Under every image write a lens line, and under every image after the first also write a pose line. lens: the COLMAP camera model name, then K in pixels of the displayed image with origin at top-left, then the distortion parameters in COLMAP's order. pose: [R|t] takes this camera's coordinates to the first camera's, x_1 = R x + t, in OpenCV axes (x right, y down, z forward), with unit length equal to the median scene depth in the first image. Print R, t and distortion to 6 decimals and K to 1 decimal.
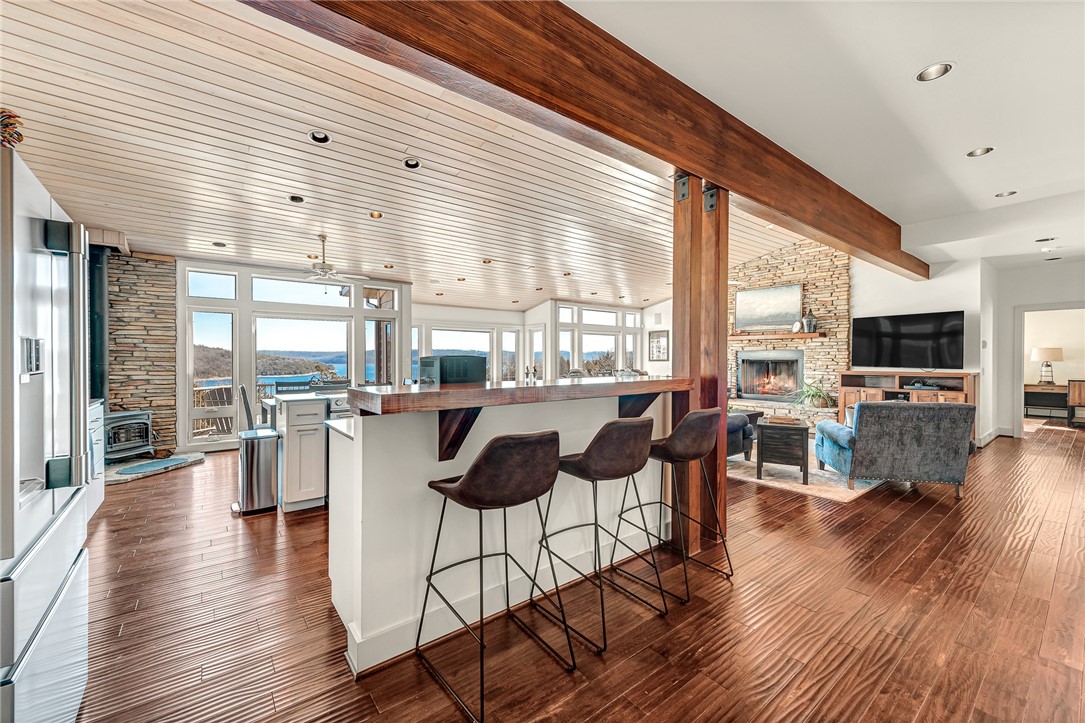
lens RADIAL K [[433.2, 0, 540.9], [0, 433.2, 359.9], [0, 0, 1]] dist [0.014584, -0.003677]
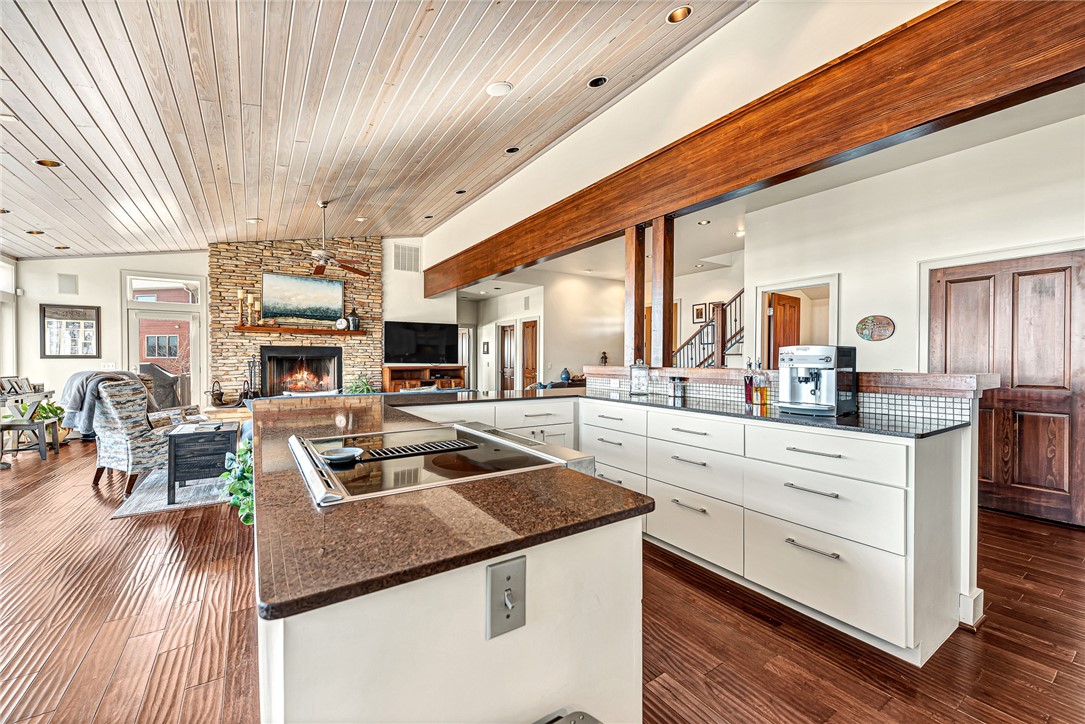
lens RADIAL K [[433.2, 0, 542.0], [0, 433.2, 361.3], [0, 0, 1]] dist [0.014584, -0.003677]
pose [[0.077111, -0.004212, 0.997014, -0.389198], [-0.001736, 0.999989, 0.004358, 0.005207], [-0.997021, -0.002067, 0.077103, 0.493803]]
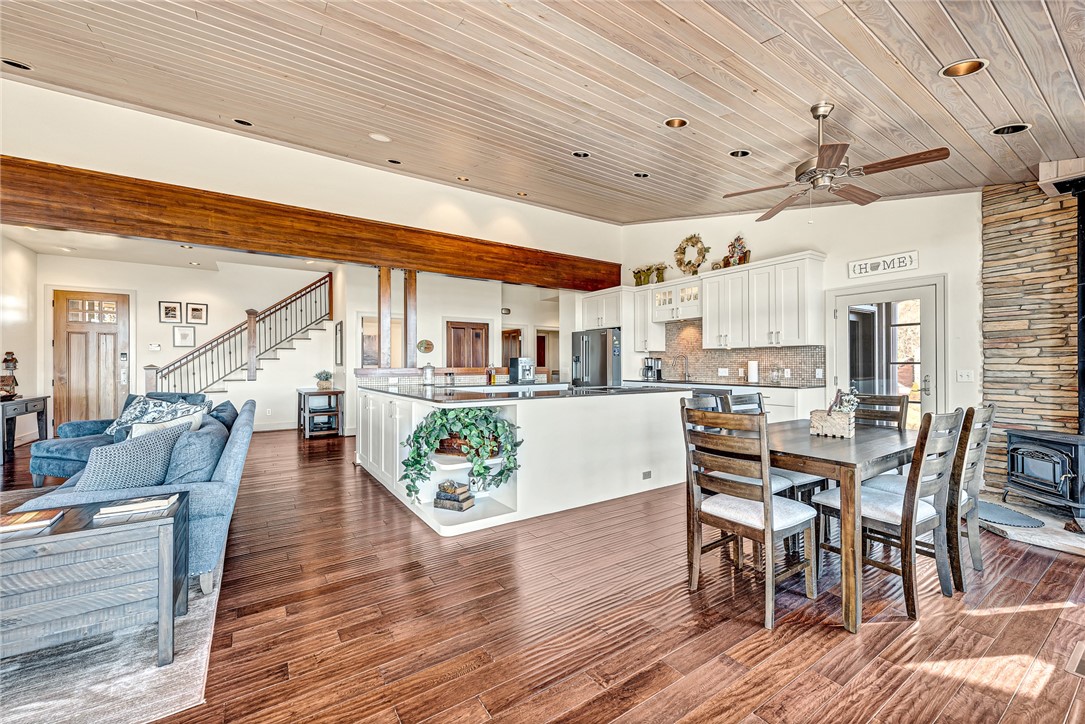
lens RADIAL K [[433.2, 0, 540.1], [0, 433.2, 362.2], [0, 0, 1]] dist [0.014584, -0.003677]
pose [[-0.996494, 0.001717, 0.083653, -0.170942], [0.001415, 0.999992, -0.003663, 0.007144], [-0.083658, -0.003532, -0.996488, 1.137500]]
